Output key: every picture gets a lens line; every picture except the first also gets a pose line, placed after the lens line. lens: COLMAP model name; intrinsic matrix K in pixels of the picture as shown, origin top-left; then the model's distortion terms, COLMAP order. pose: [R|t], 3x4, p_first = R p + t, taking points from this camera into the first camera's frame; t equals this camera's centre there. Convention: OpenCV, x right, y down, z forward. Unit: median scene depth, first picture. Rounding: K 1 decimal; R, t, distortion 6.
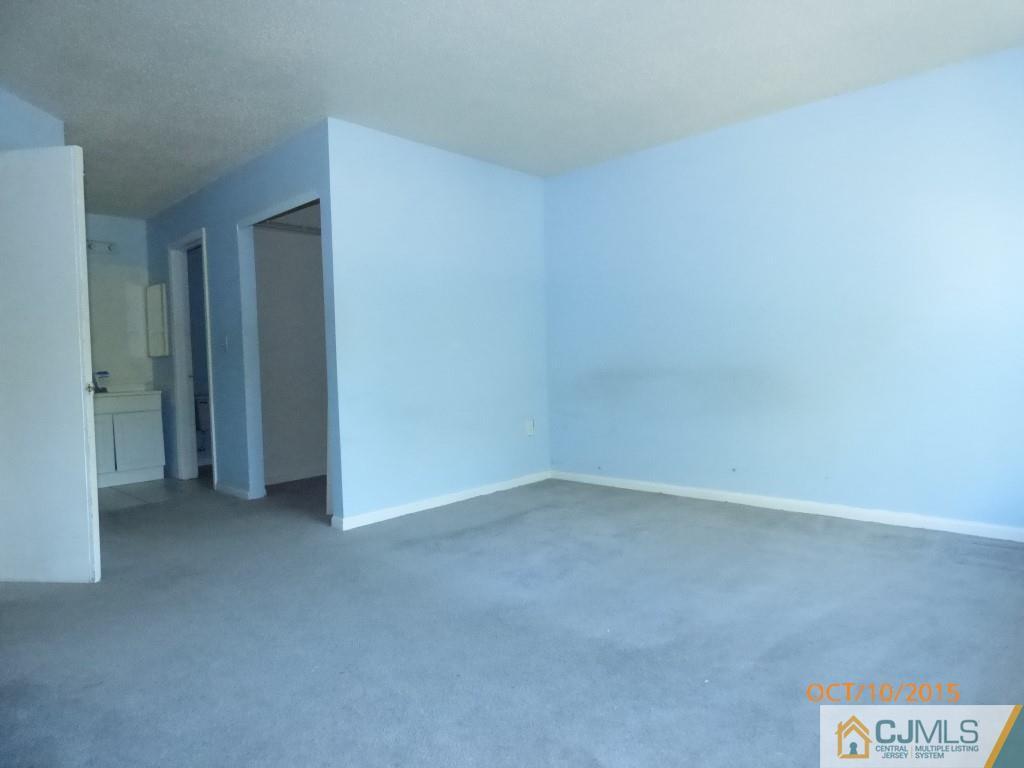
lens RADIAL K [[590.2, 0, 511.1], [0, 590.2, 368.7], [0, 0, 1]] dist [0.049651, -0.000080]
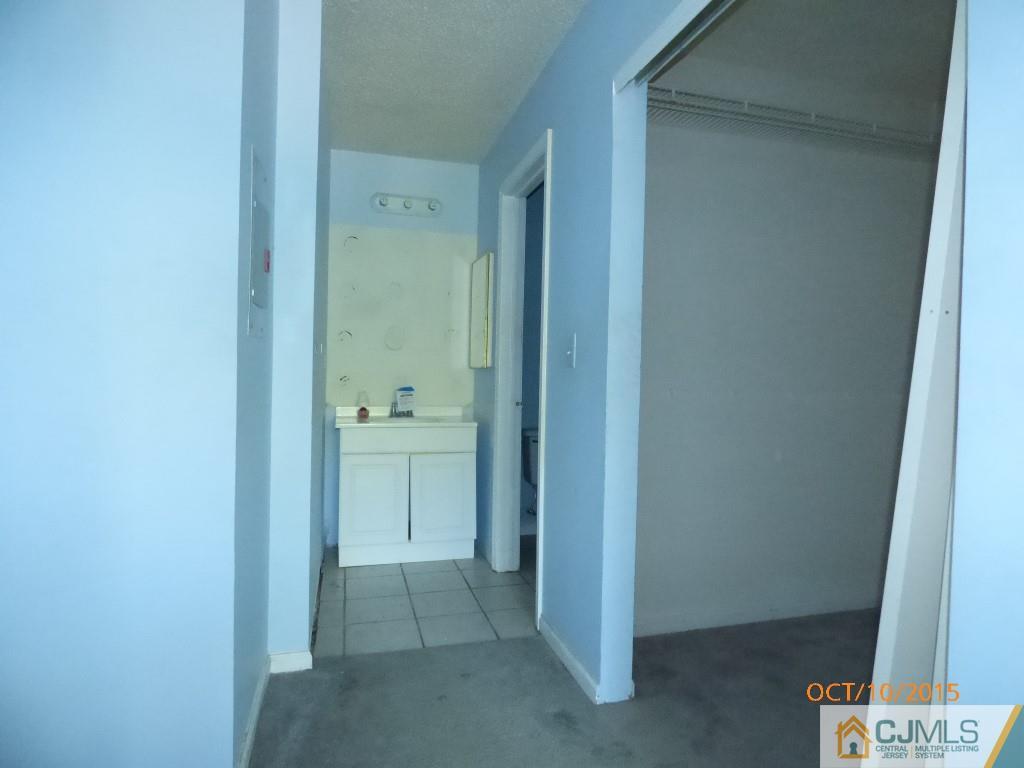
lens RADIAL K [[608.5, 0, 525.8], [0, 608.5, 378.8], [0, 0, 1]] dist [-0.005655, -0.001163]
pose [[0.867635, 0.059436, -0.493636, -0.222565], [-0.064021, 0.997919, 0.007627, -0.017283], [0.493062, 0.024986, 0.869635, 0.462964]]
